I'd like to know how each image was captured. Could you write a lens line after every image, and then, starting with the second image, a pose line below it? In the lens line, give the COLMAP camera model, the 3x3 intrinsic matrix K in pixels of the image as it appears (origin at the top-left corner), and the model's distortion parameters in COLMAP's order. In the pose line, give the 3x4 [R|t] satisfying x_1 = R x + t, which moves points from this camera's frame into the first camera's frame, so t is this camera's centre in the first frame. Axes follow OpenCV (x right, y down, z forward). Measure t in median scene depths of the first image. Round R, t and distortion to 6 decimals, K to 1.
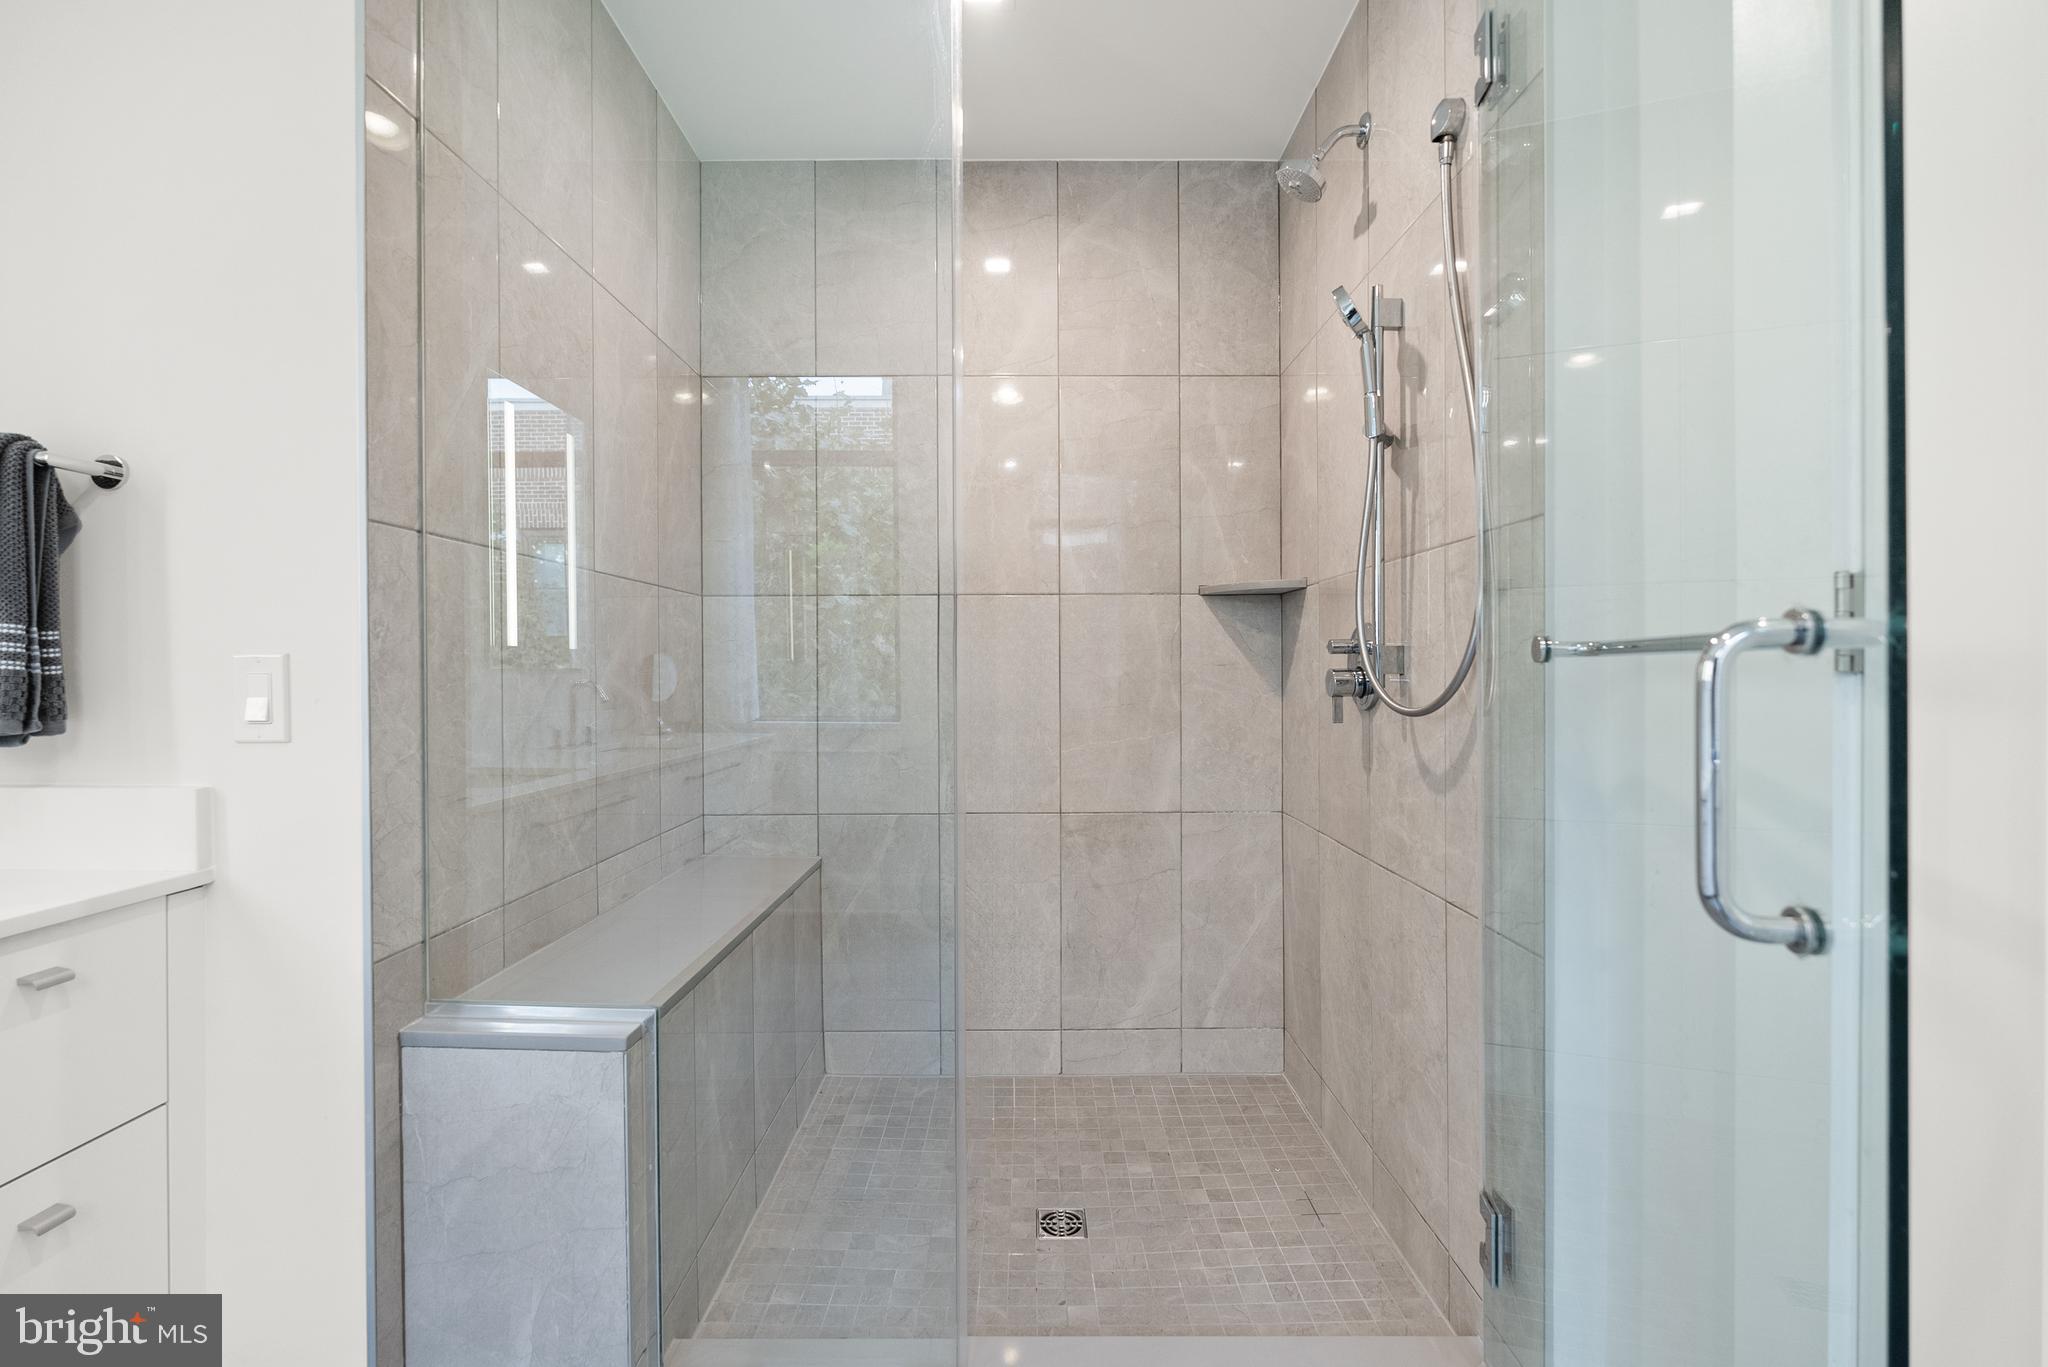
lens RADIAL K [[926.9, 0, 1026.3], [0, 926.9, 677.8], [0, 0, 1]] dist [-0.005635, 0.001584]
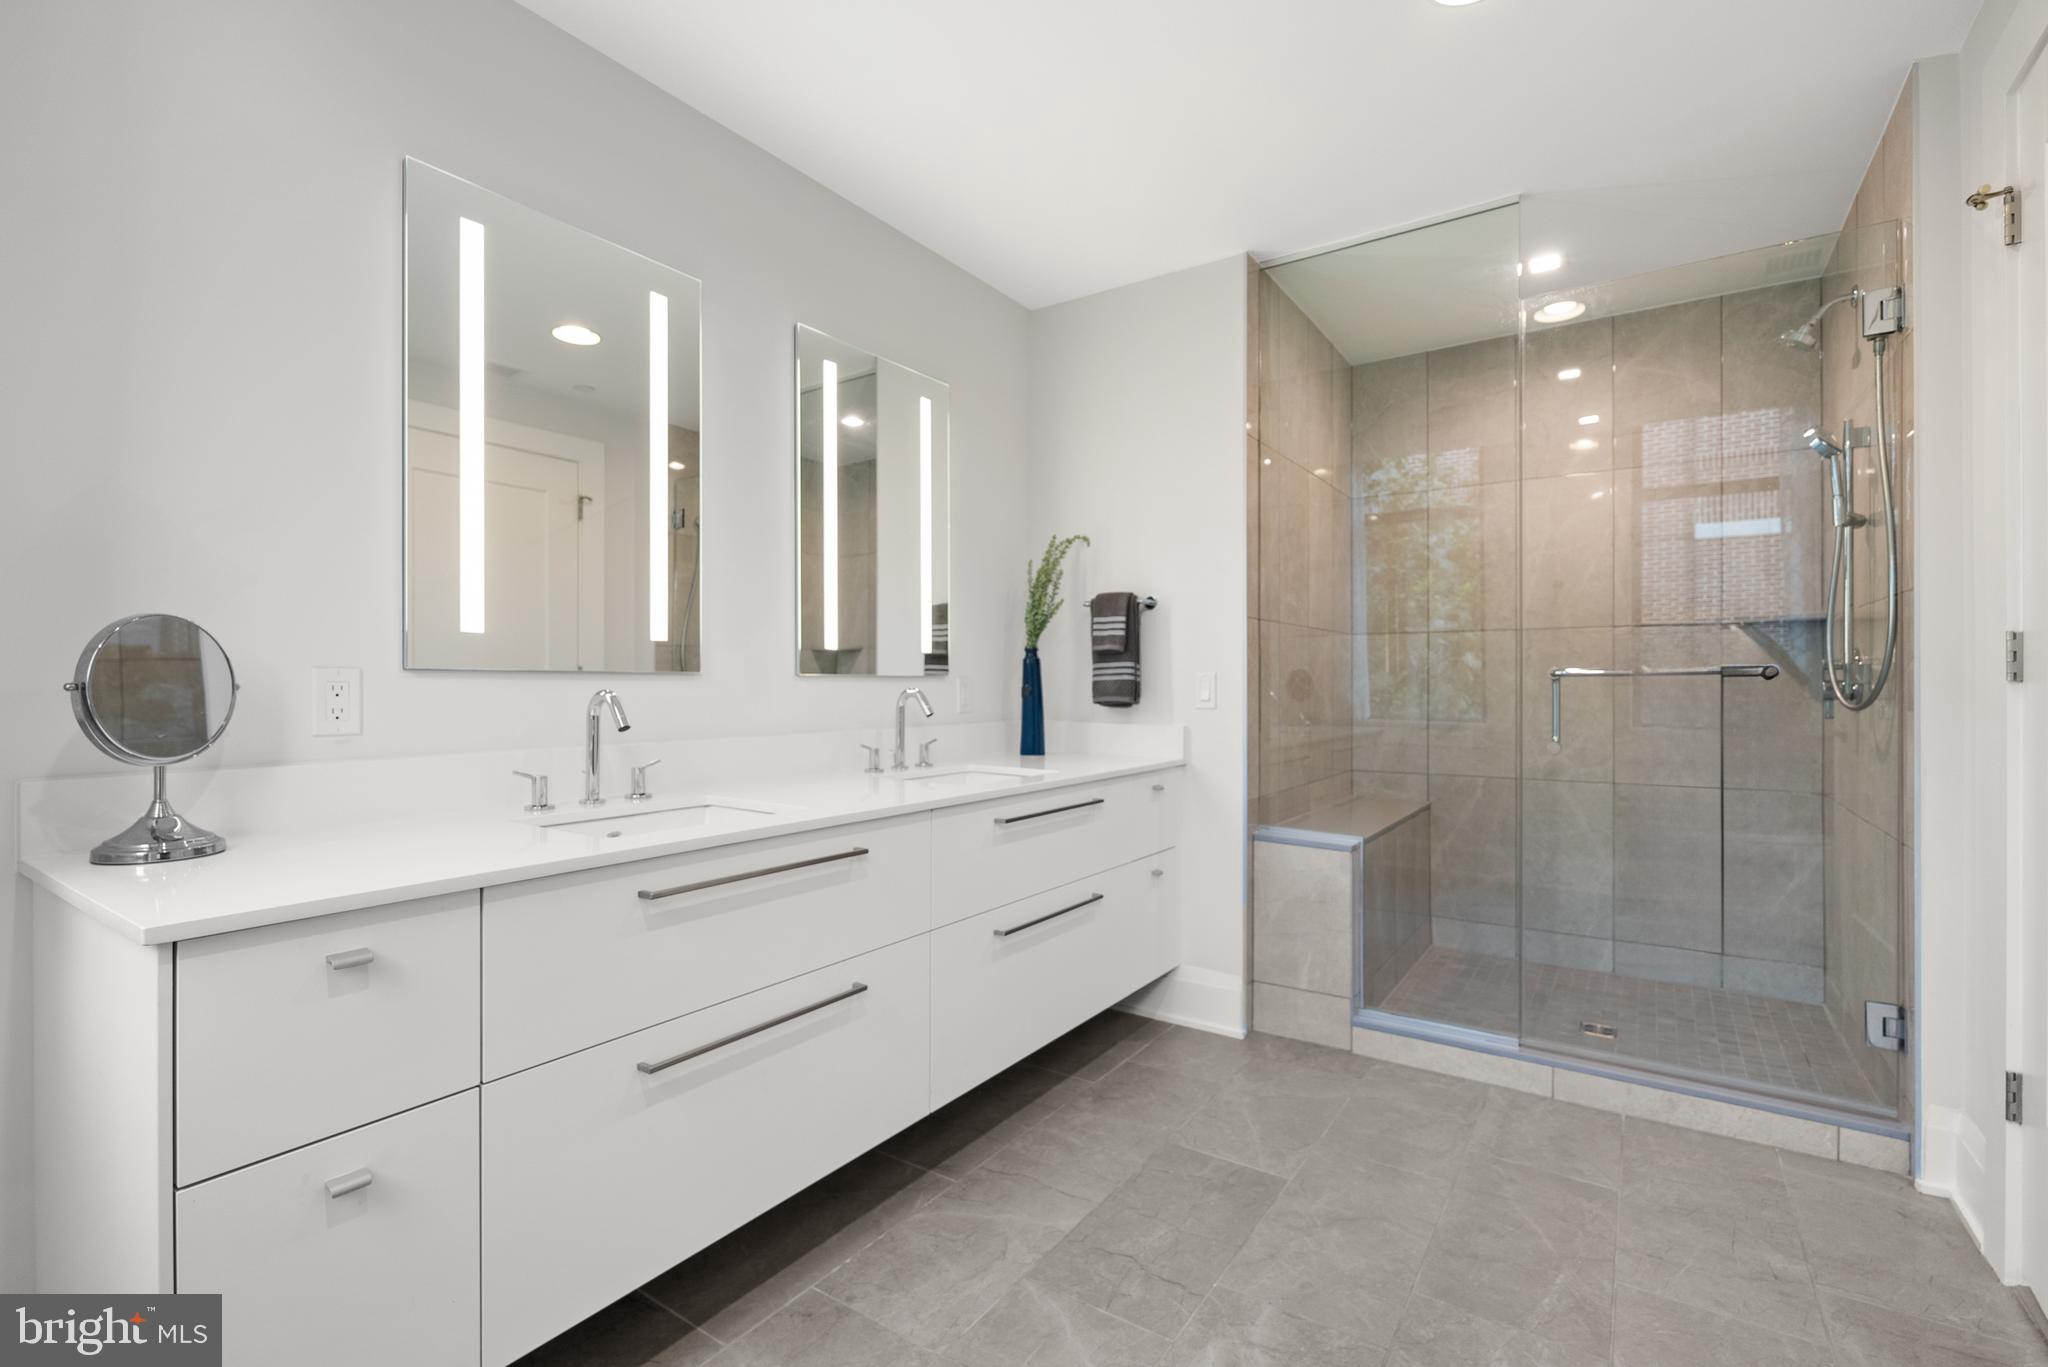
lens RADIAL K [[926.9, 0, 1026.9], [0, 926.9, 683.0], [0, 0, 1]] dist [-0.005635, 0.001584]
pose [[0.830202, 0.003499, -0.557451, 0.086621], [-0.007477, 0.999960, -0.004860, 0.008677], [0.557412, 0.008203, 0.830196, -0.709464]]
